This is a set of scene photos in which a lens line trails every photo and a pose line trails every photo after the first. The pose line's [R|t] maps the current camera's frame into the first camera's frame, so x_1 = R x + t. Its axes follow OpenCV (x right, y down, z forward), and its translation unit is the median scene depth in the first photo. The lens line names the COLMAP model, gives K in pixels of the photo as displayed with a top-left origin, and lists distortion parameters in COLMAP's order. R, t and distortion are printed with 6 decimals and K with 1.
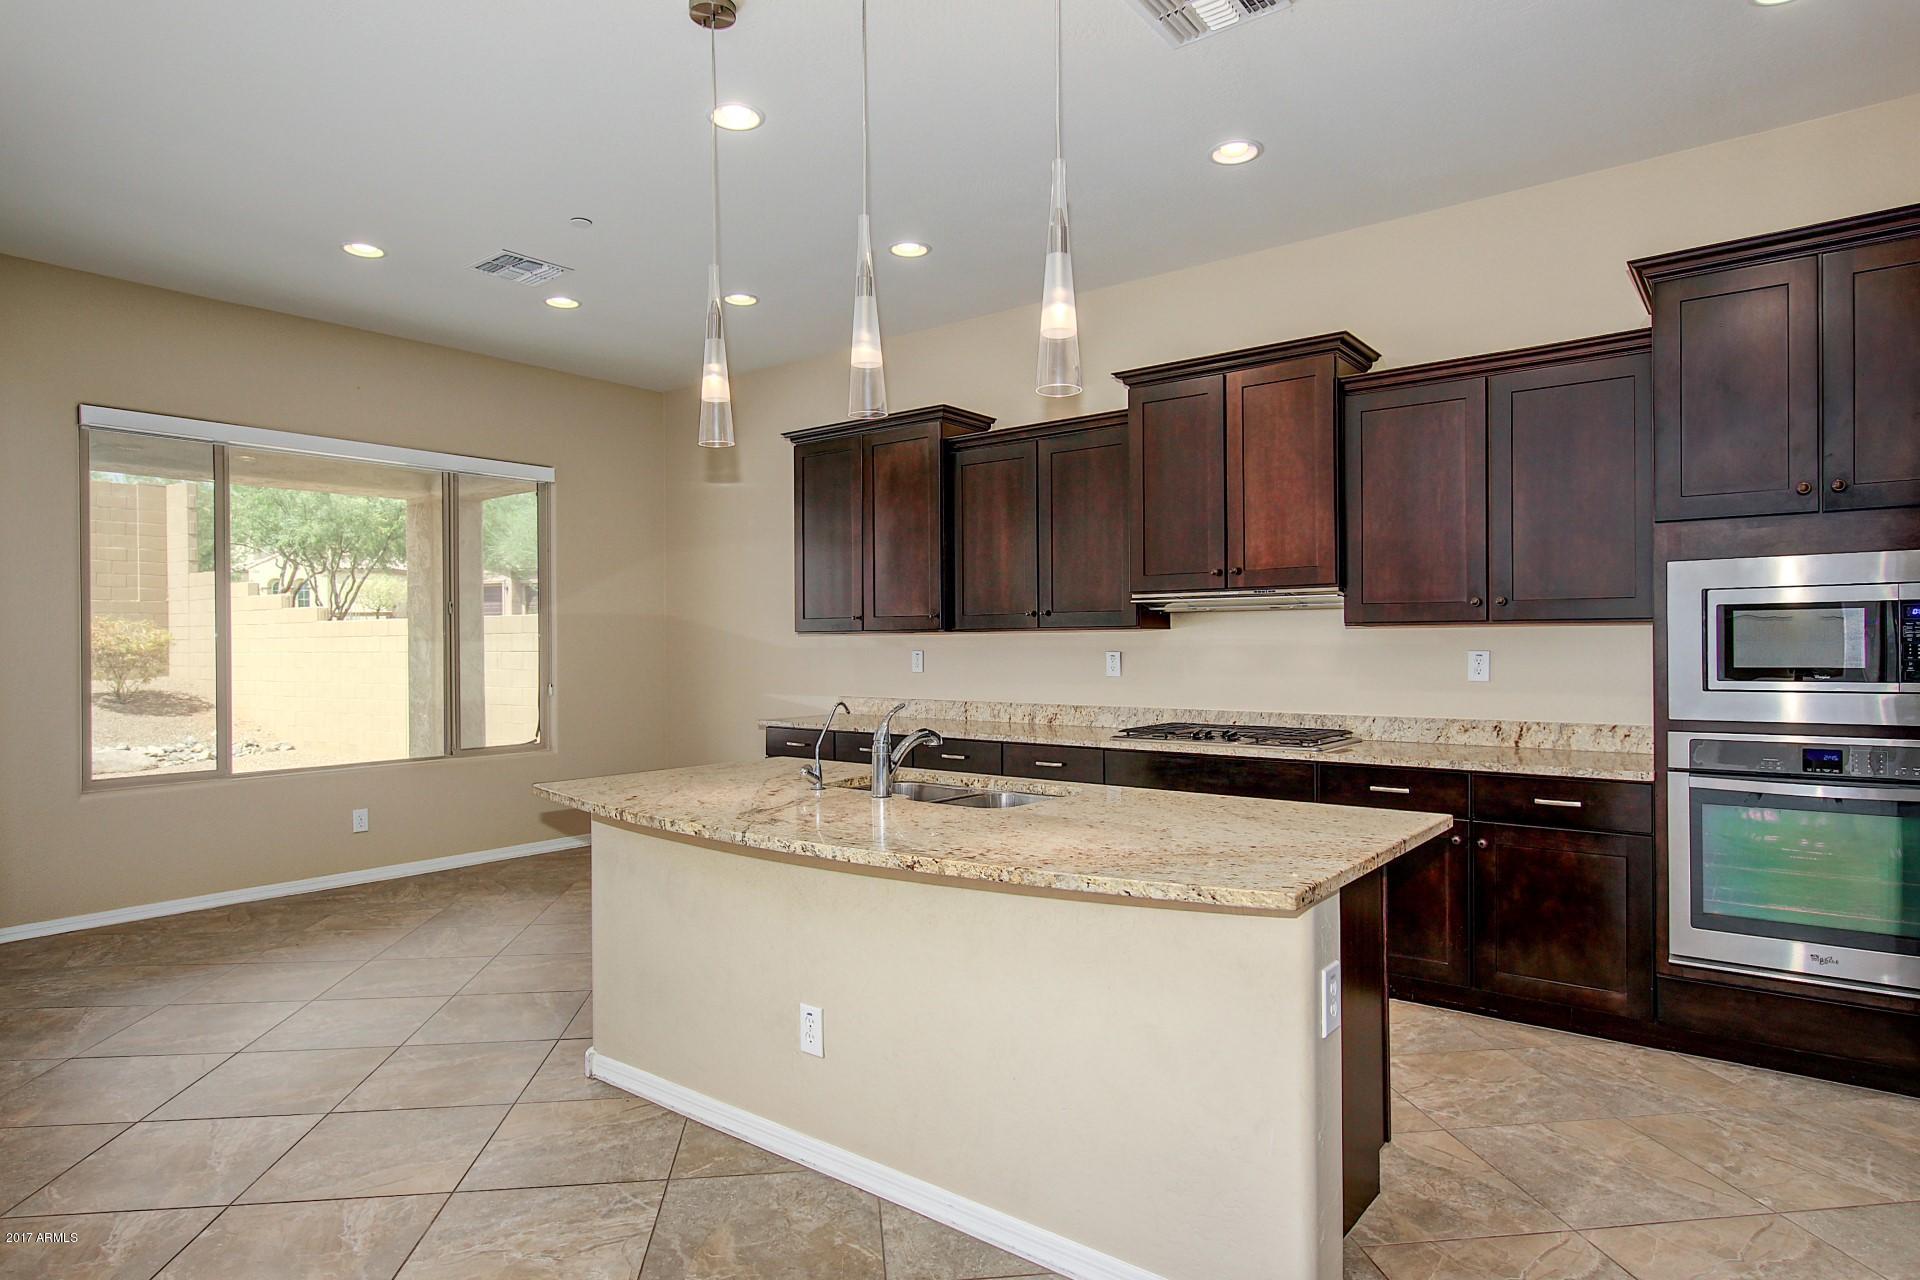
lens RADIAL K [[1077.8, 0, 953.3], [0, 1077.8, 653.4], [0, 0, 1]] dist [-0.020414, 0.001195]
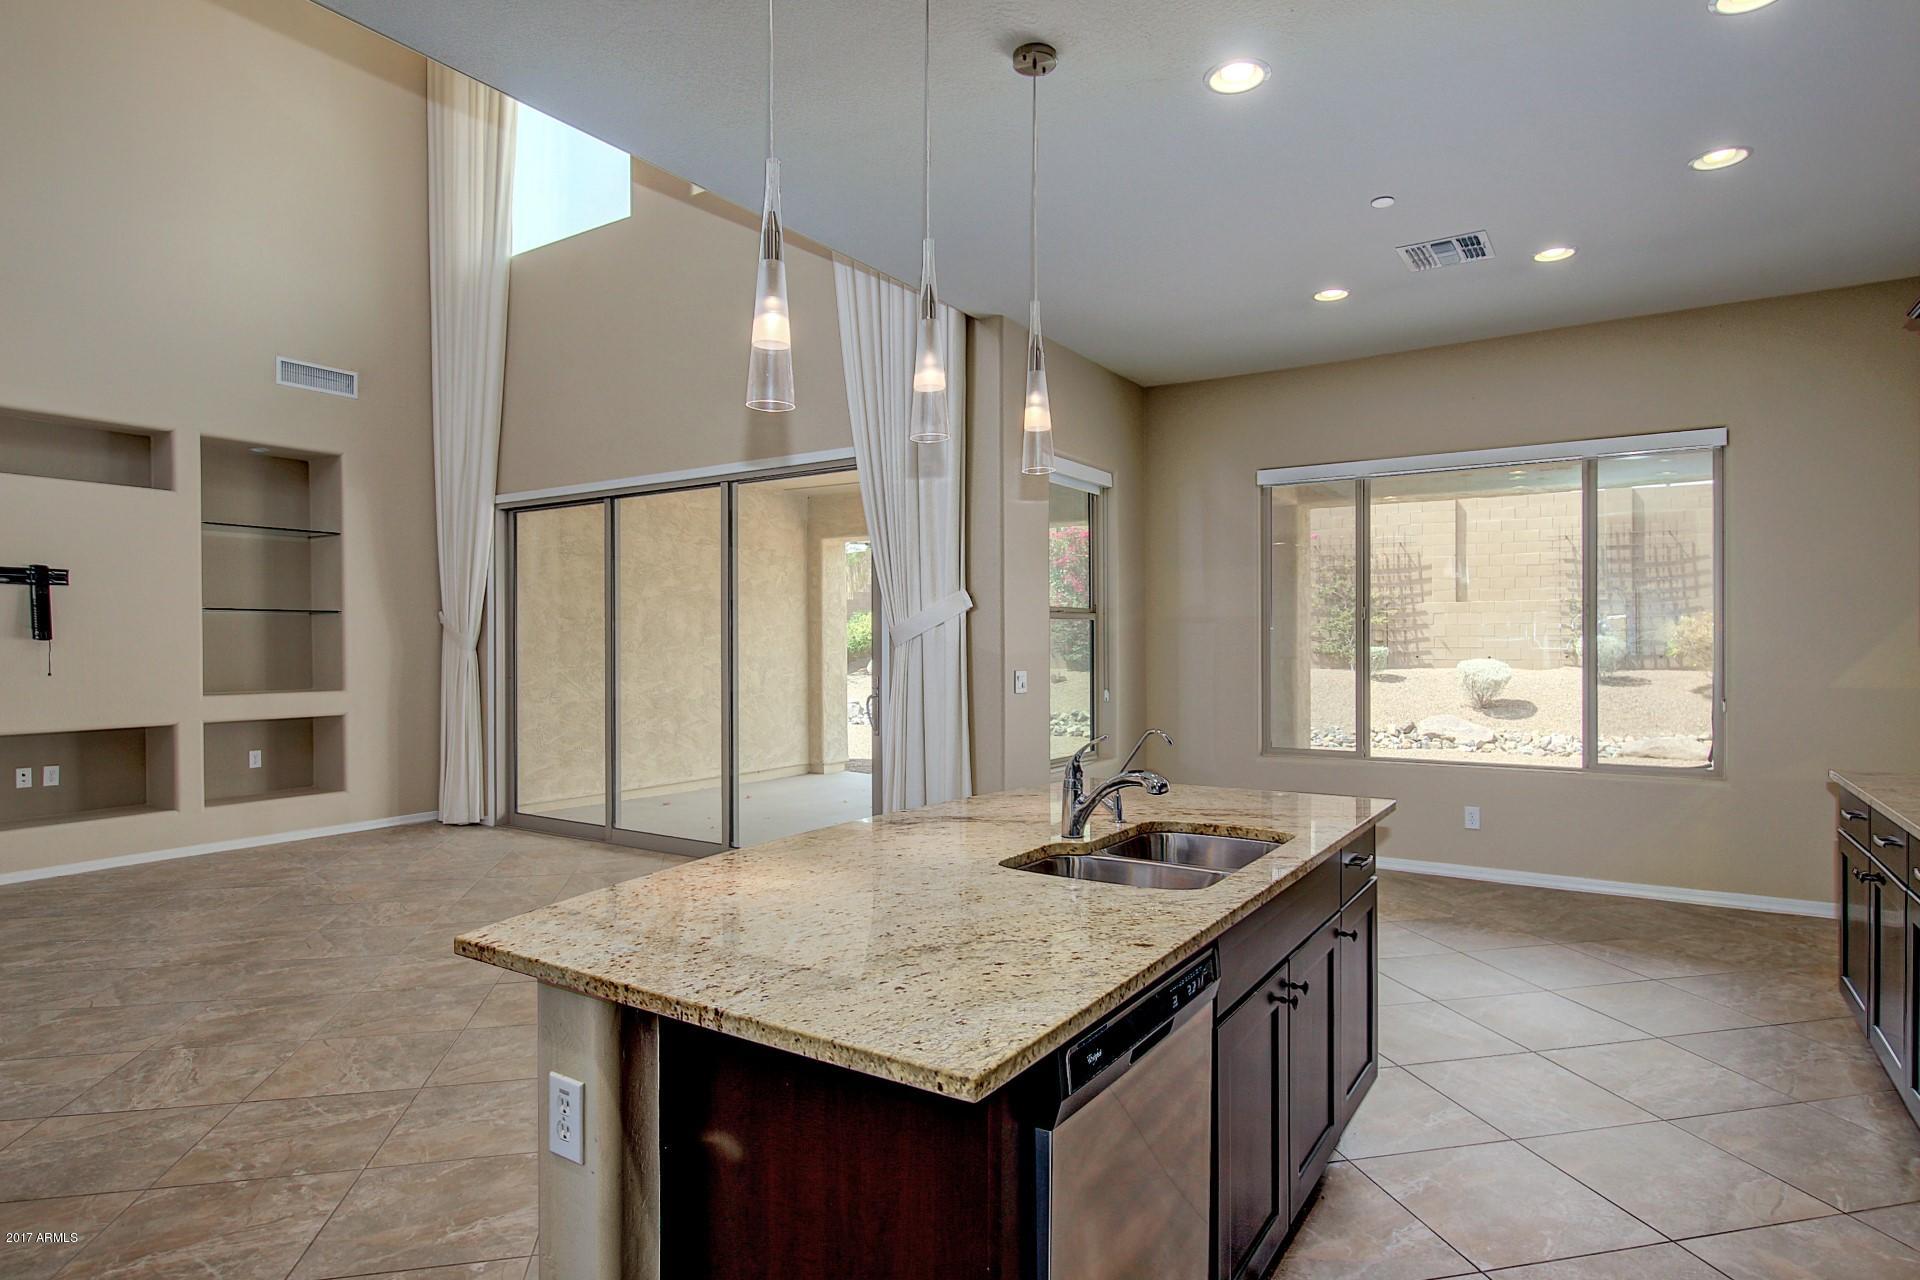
lens RADIAL K [[1033.6, 0, 952.4], [0, 1033.6, 647.8], [0, 0, 1]] dist [-0.017039, 0.001418]
pose [[0.088824, 0.011900, -0.995976, 0.543888], [-0.006007, 0.999917, 0.011411, -0.023382], [0.996029, 0.004969, 0.088888, 0.574568]]
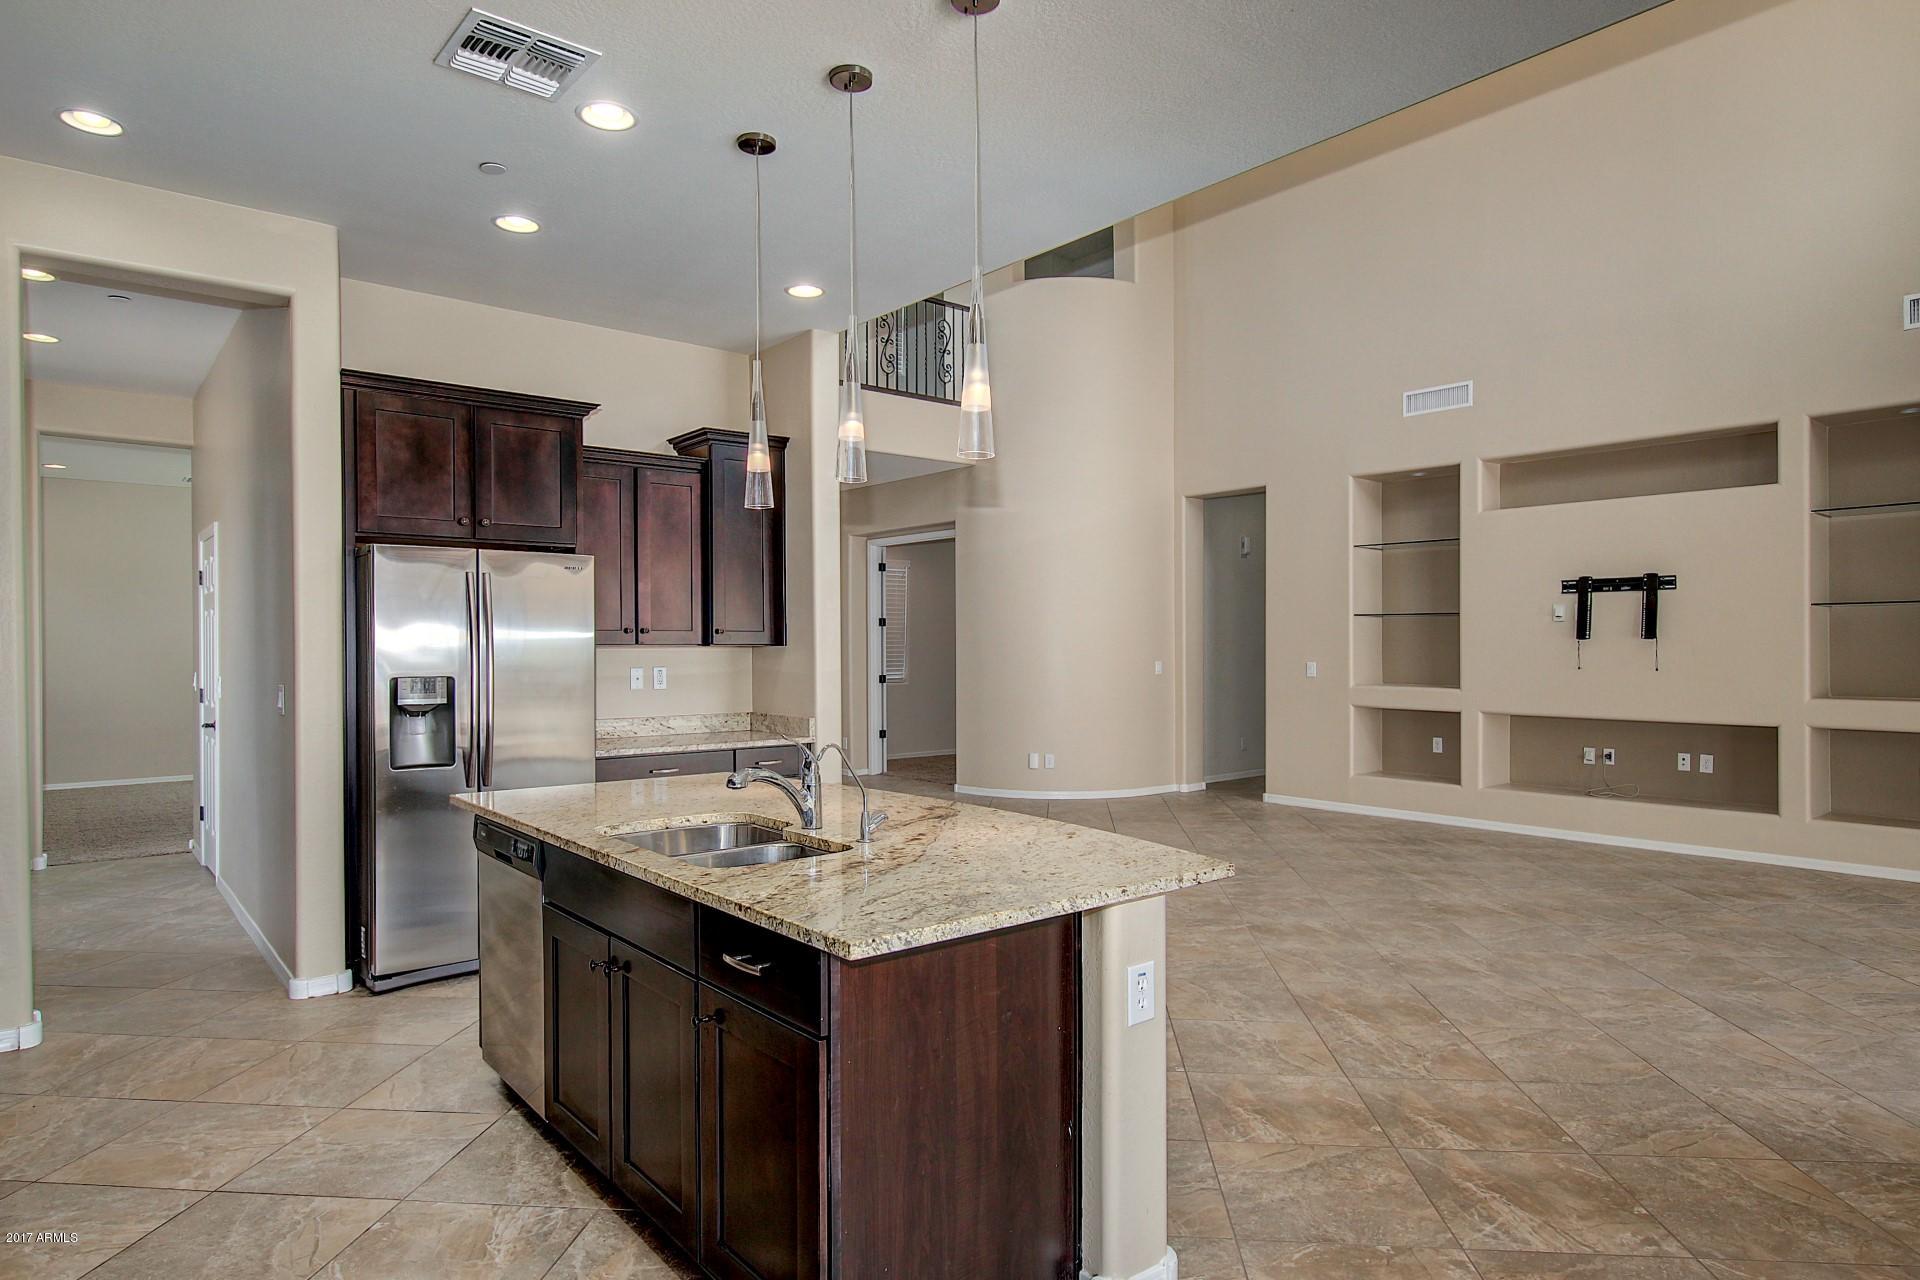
lens RADIAL K [[1101.4, 0, 969.8], [0, 1101.4, 648.6], [0, 0, 1]] dist [-0.005311, -0.002284]
pose [[-0.980903, 0.010430, 0.194220, -0.274548], [0.012494, 0.999878, 0.009405, -0.025161], [-0.194098, 0.011652, -0.980913, 1.353285]]
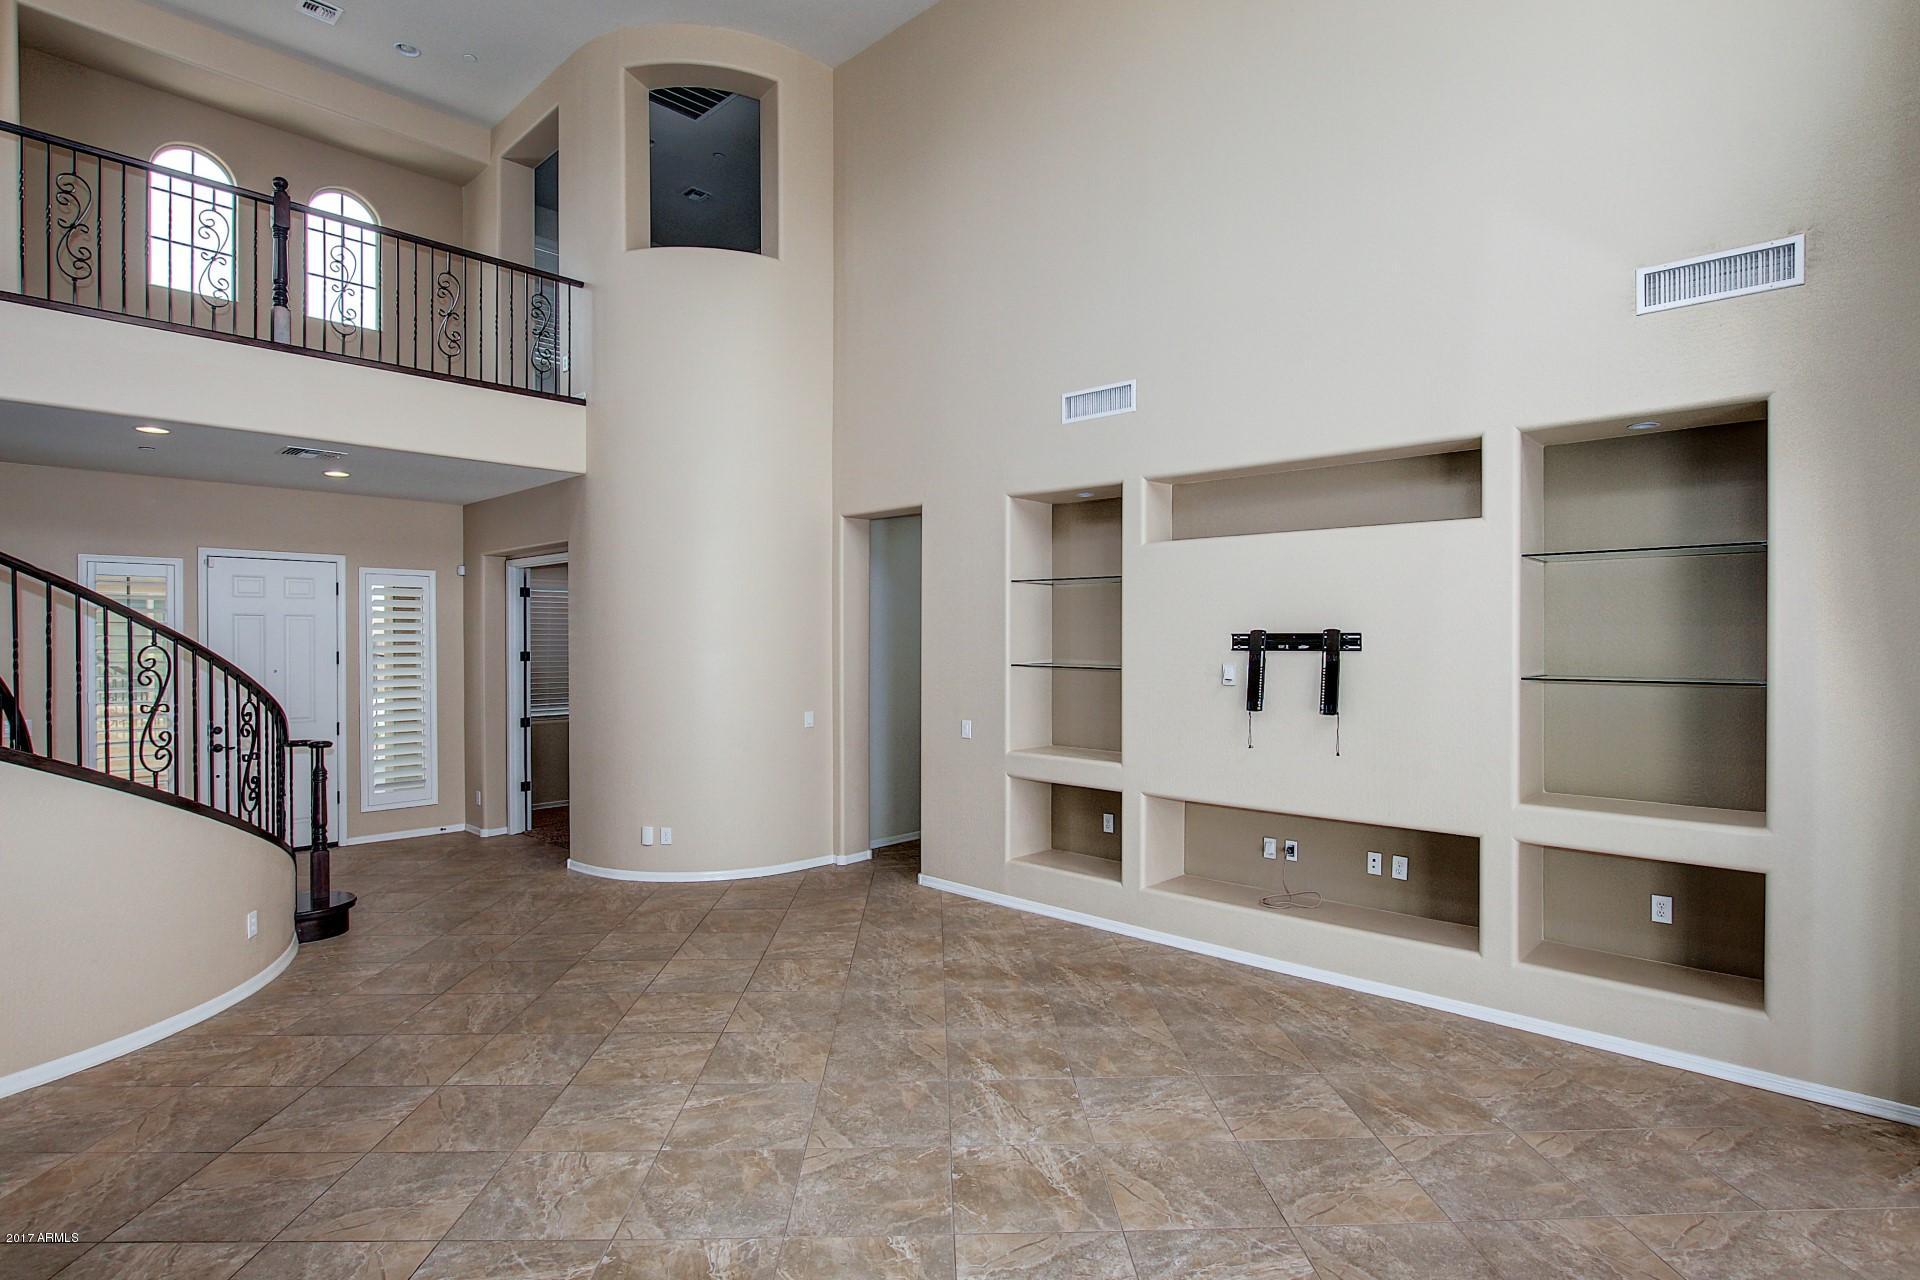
lens RADIAL K [[967.2, 0, 958.2], [0, 967.2, 648.8], [0, 0, 1]] dist [-0.024446, 0.003064]
pose [[-0.996441, 0.005421, 0.084123, -0.640523], [0.006820, 0.999843, 0.016353, -0.113861], [-0.084021, 0.016869, -0.996321, 0.648141]]
